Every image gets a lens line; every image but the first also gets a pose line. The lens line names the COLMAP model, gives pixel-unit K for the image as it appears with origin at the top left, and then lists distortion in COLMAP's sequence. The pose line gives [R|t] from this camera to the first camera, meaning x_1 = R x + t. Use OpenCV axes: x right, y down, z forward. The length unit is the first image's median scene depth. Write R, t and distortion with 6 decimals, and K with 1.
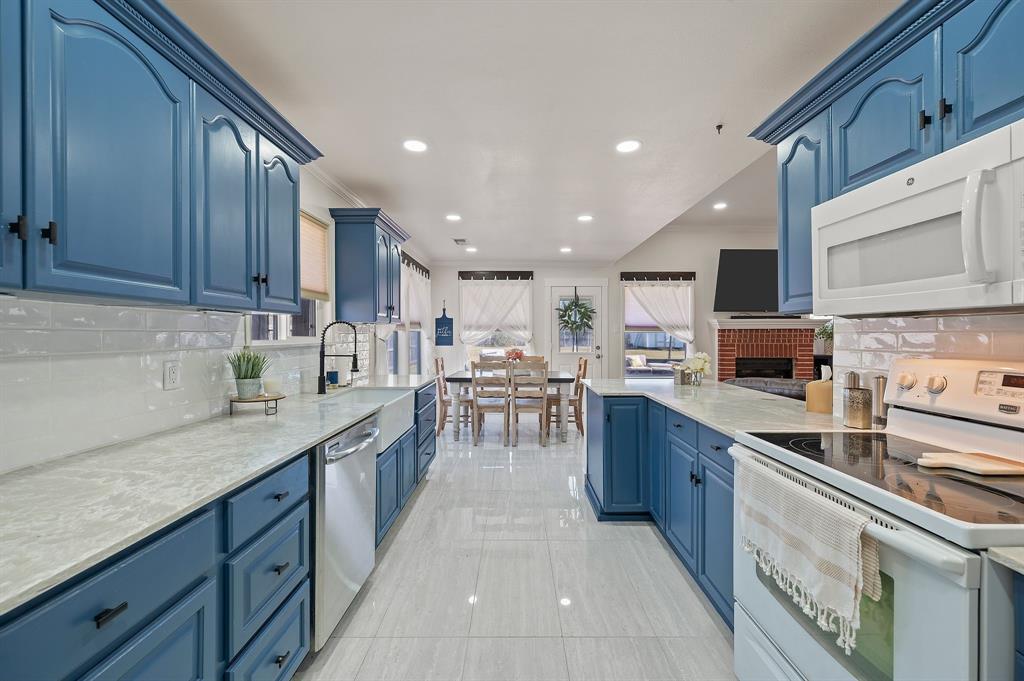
lens RADIAL K [[409.3, 0, 512.0], [0, 409.3, 340.5], [0, 0, 1]] dist [0.001385, 0.000049]
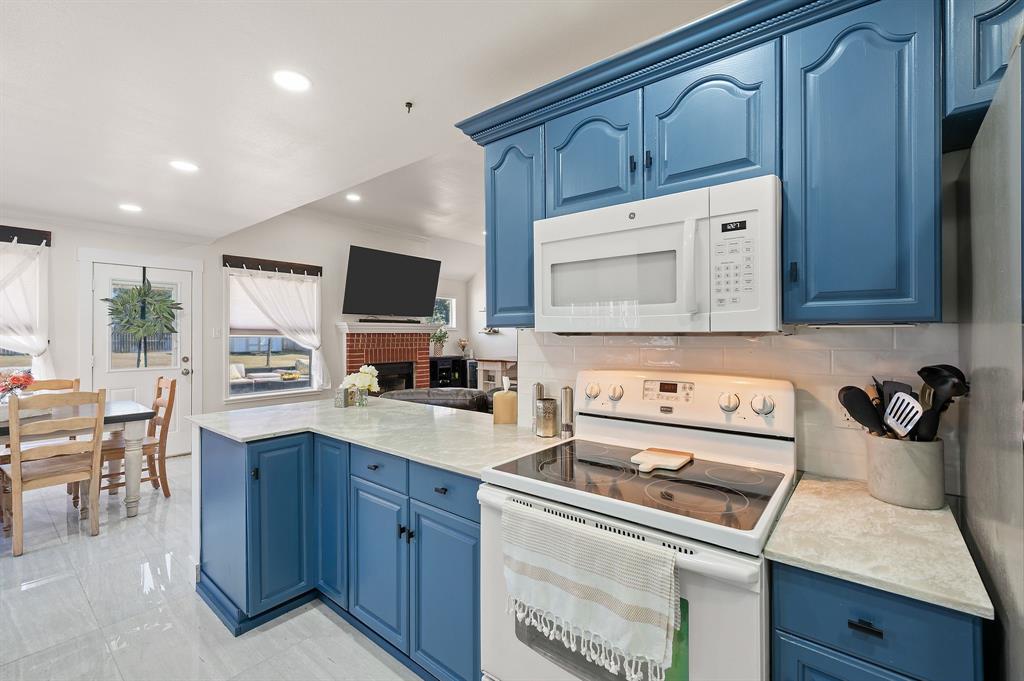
lens RADIAL K [[445.9, 0, 518.9], [0, 445.9, 333.3], [0, 0, 1]] dist [-0.000155, -0.000091]
pose [[0.621502, 0.002901, 0.783407, -0.086246], [0.011035, 0.999862, -0.012457, -0.031825], [-0.783335, 0.016387, 0.621384, 0.267939]]
